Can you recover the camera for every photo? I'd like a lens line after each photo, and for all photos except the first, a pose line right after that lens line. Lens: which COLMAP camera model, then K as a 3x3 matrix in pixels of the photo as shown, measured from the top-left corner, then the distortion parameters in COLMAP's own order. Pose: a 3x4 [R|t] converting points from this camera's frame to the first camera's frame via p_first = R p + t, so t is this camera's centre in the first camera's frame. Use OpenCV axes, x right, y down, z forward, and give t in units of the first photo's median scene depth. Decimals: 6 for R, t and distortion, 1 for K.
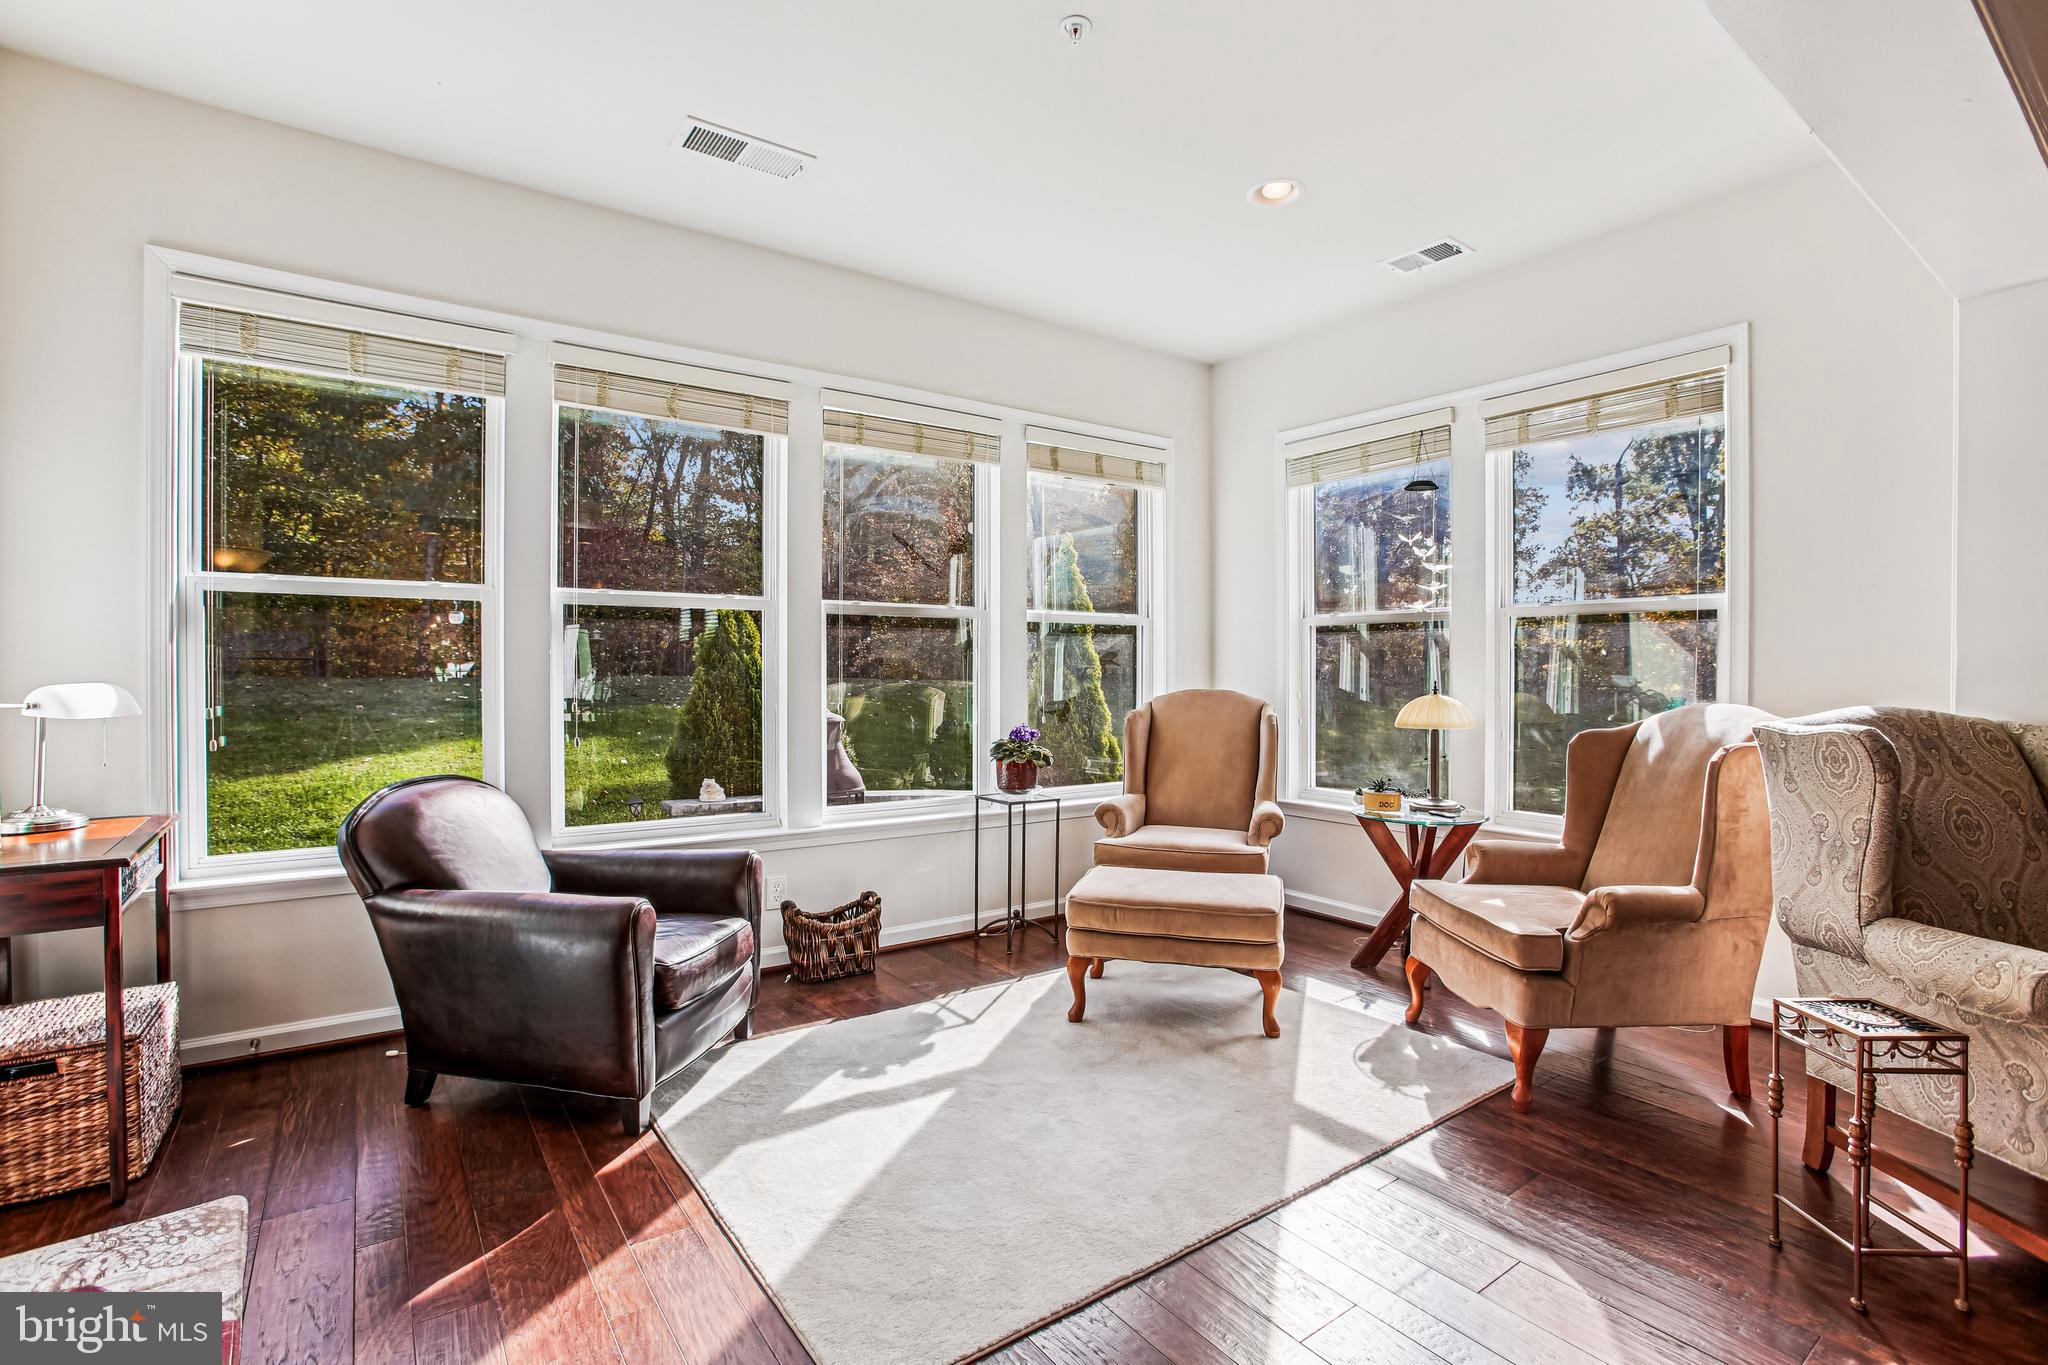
lens RADIAL K [[944.1, 0, 1035.6], [0, 944.1, 667.5], [0, 0, 1]] dist [-0.040579, 0.008215]
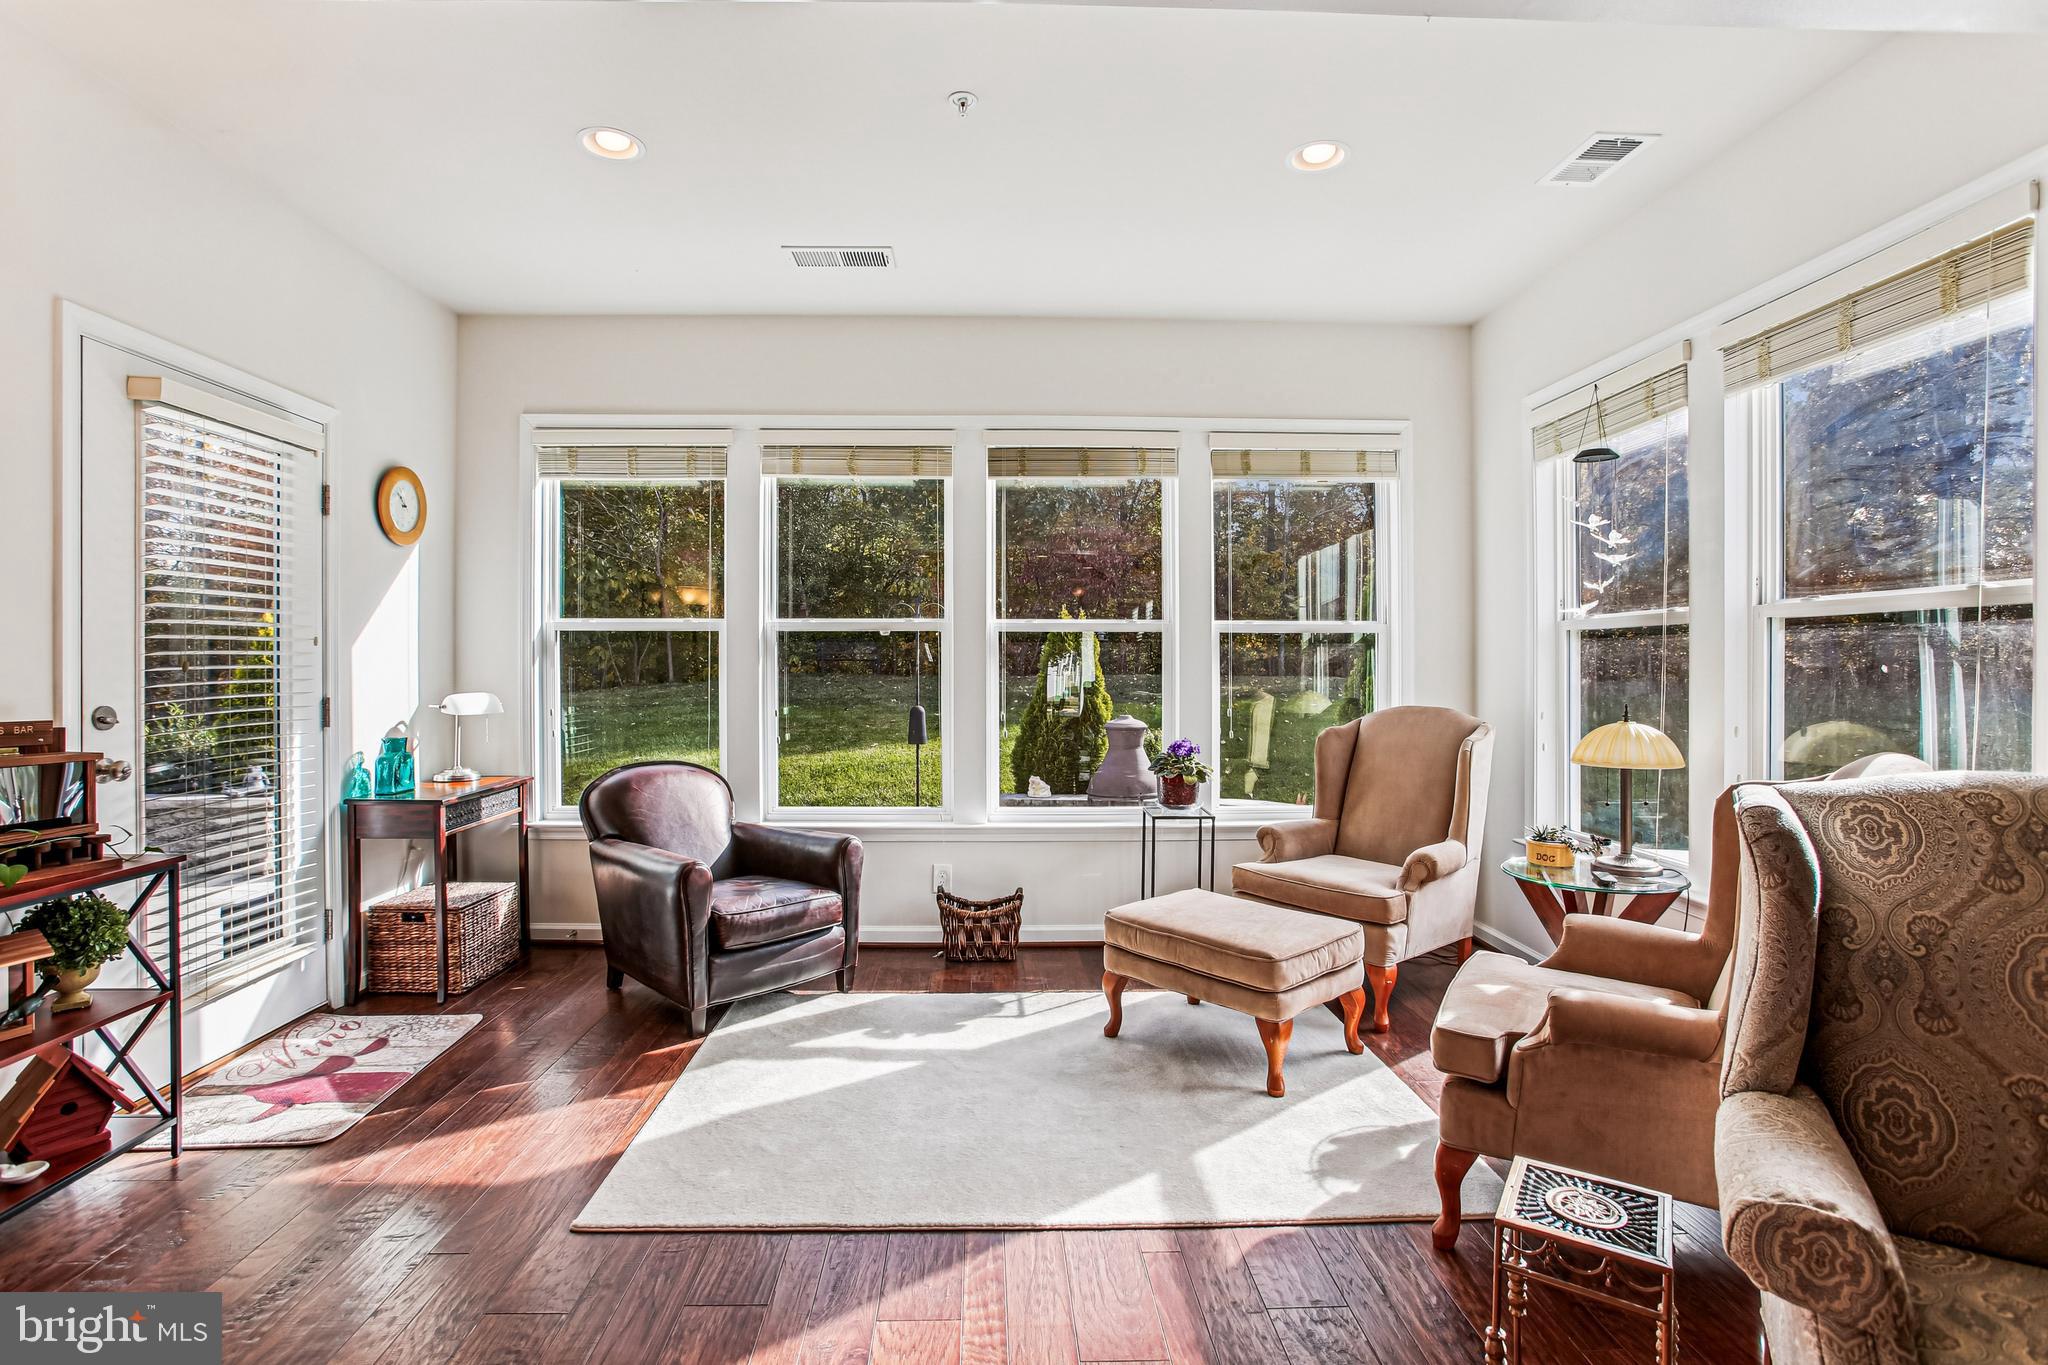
lens RADIAL K [[944.1, 0, 968.7], [0, 944.1, 670.1], [0, 0, 1]] dist [-0.040579, 0.008215]
pose [[0.829506, -0.000068, -0.558498, 0.476418], [0.001213, 0.999998, 0.001681, -0.019010], [0.558497, -0.002072, 0.829504, 0.078013]]
